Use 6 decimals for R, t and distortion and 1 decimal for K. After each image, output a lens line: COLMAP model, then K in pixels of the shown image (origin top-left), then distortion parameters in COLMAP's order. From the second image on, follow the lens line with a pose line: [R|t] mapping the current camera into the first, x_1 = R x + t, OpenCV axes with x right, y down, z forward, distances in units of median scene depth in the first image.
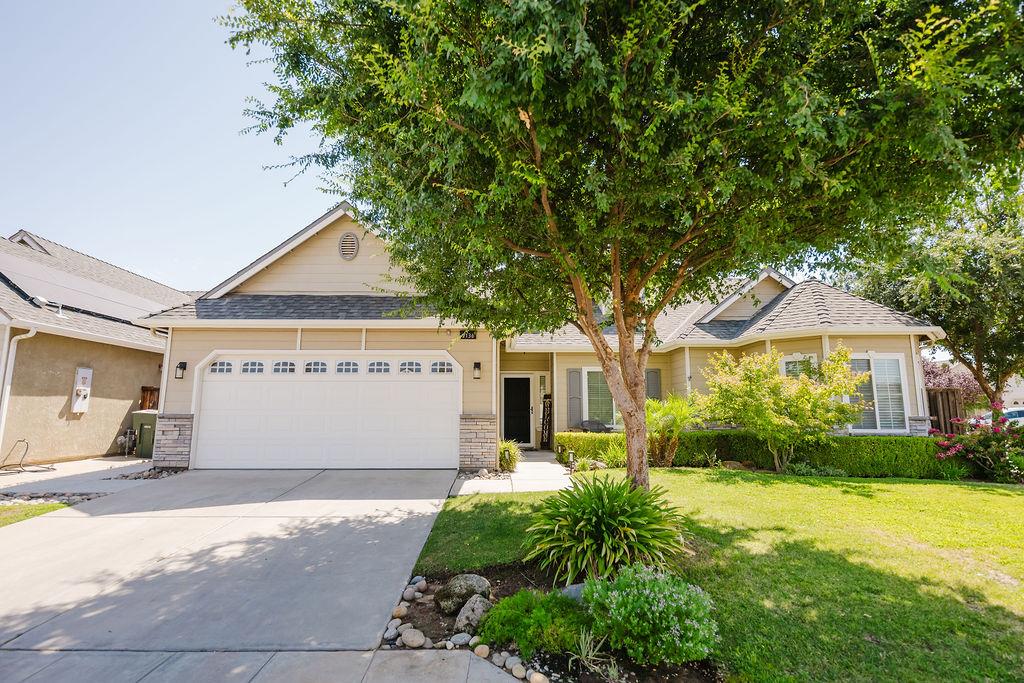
lens RADIAL K [[478.6, 0, 505.7], [0, 478.6, 343.5], [0, 0, 1]] dist [0.006907, -0.001021]
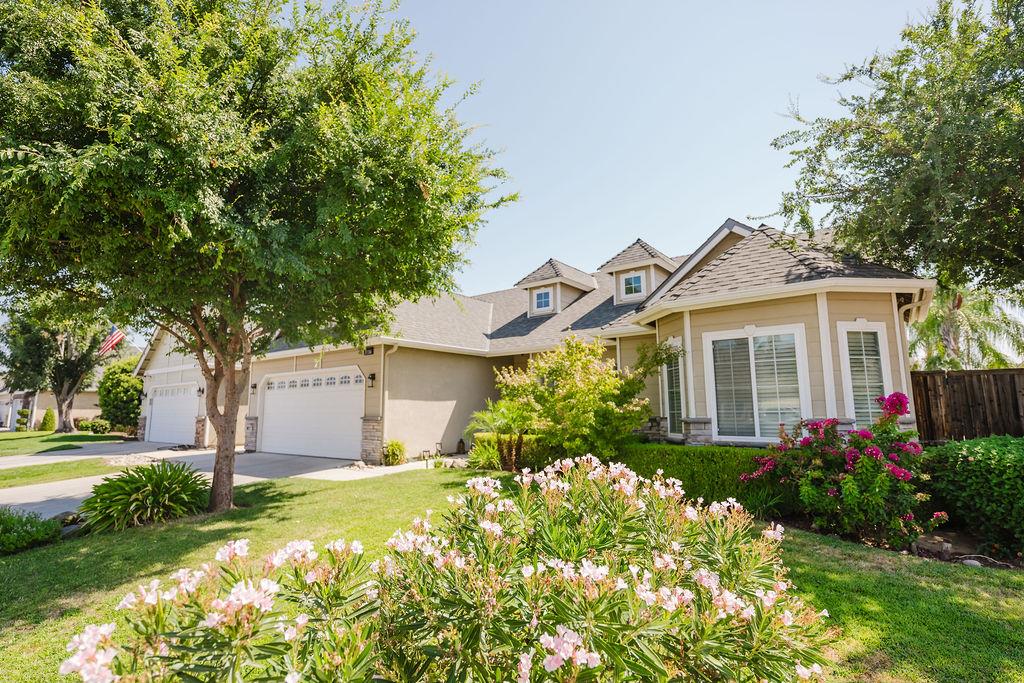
lens RADIAL K [[478.6, 0, 505.7], [0, 478.6, 343.5], [0, 0, 1]] dist [0.006907, -0.001021]
pose [[0.793134, -0.093029, -0.601901, 0.959752], [0.097349, 0.994924, -0.025497, 0.027529], [0.601217, -0.038372, 0.798164, 0.242198]]
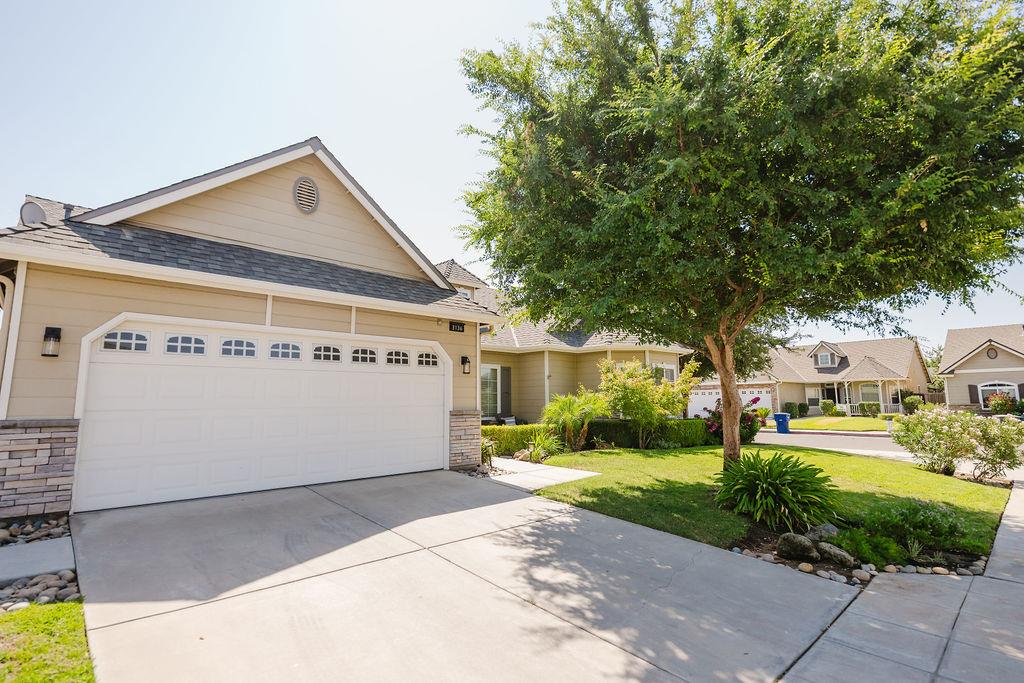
lens RADIAL K [[478.6, 0, 505.7], [0, 478.6, 343.5], [0, 0, 1]] dist [0.006907, -0.001021]
pose [[0.742328, 0.074704, 0.665860, -0.658816], [-0.092144, 0.995705, -0.008983, 0.013739], [-0.663671, -0.054687, 0.746023, 0.225792]]
